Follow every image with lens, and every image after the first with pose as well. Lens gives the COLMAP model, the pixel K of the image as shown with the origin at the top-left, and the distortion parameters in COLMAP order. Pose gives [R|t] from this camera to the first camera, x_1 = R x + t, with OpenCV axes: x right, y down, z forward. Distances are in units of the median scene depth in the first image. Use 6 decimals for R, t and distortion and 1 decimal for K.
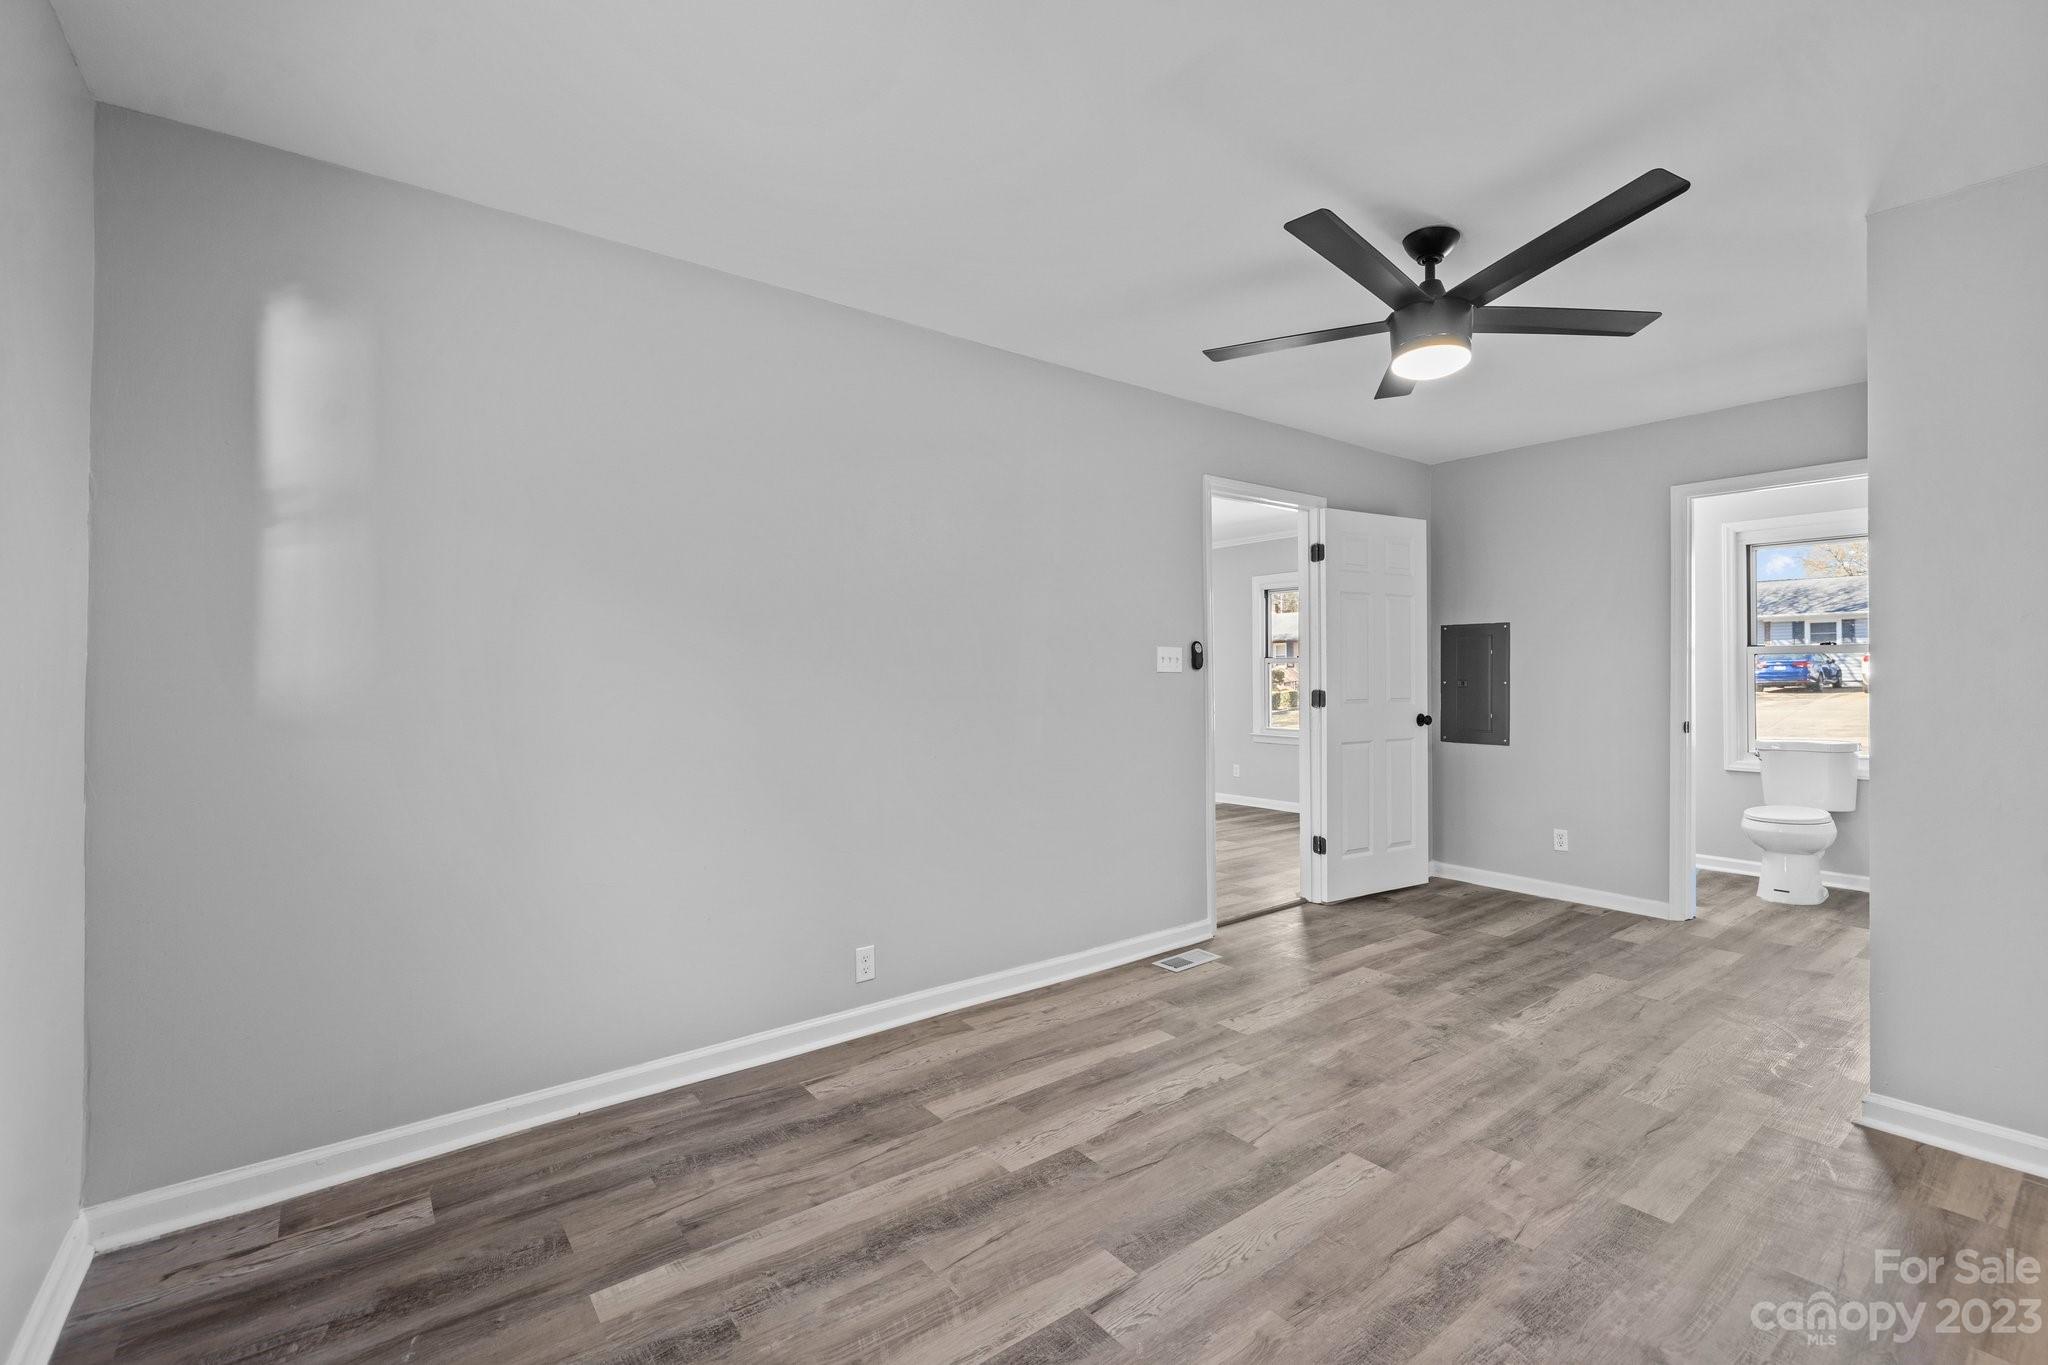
lens RADIAL K [[872.0, 0, 1021.7], [0, 872.0, 664.0], [0, 0, 1]] dist [0.000225, -0.000143]
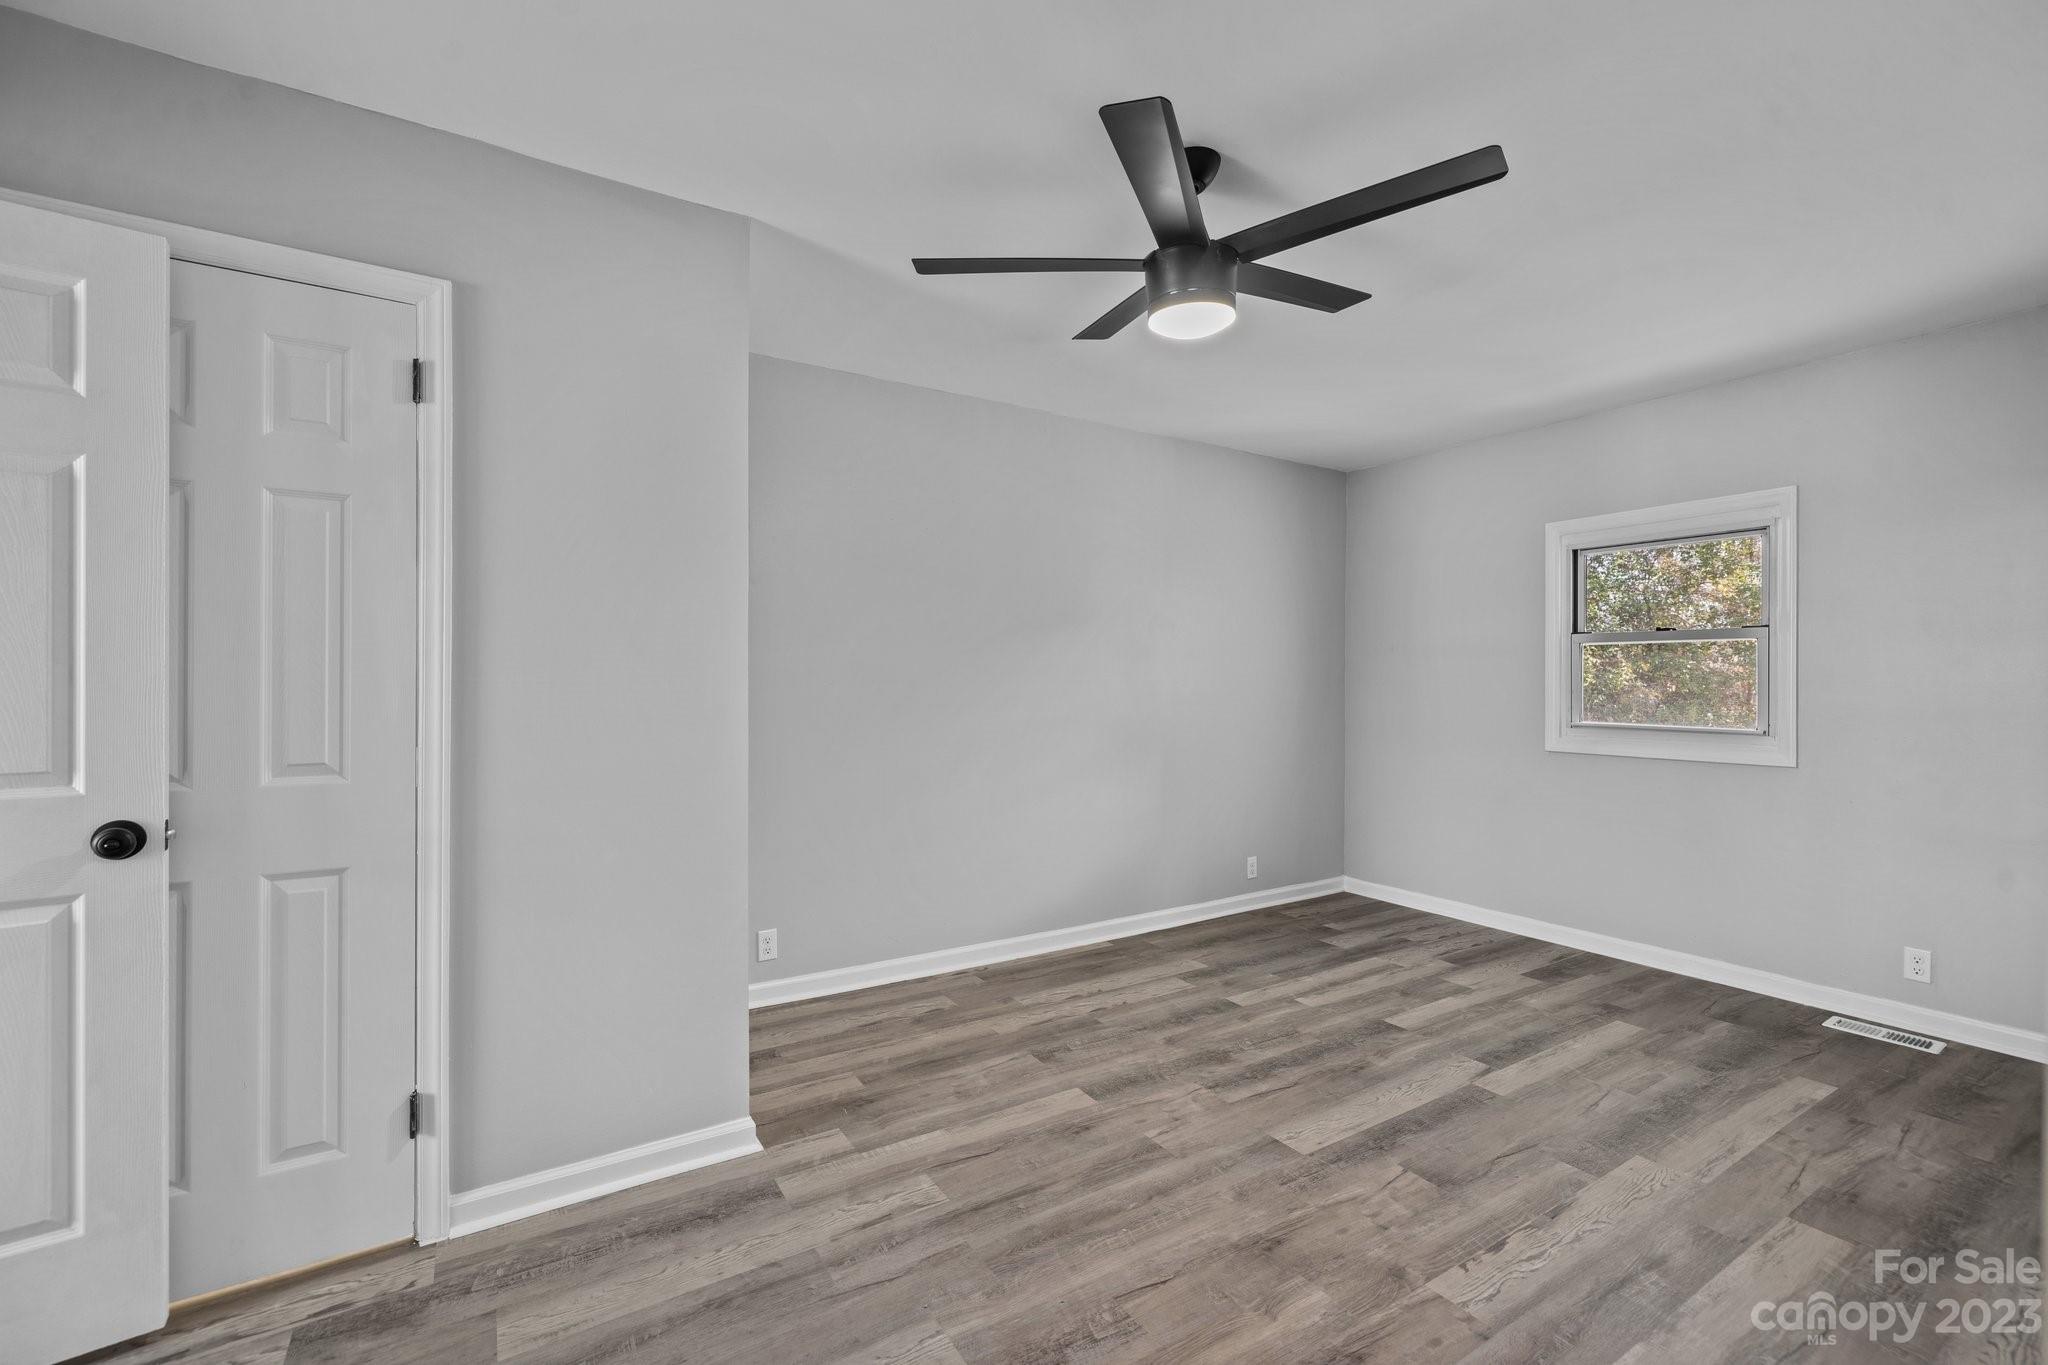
lens RADIAL K [[867.0, 0, 1015.4], [0, 867.0, 675.8], [0, 0, 1]] dist [0.000568, 0.000279]
pose [[-0.995248, 0.002209, 0.097352, 0.615606], [0.000952, 0.999916, -0.012956, 0.010971], [-0.097372, -0.012802, -0.995166, 2.059828]]
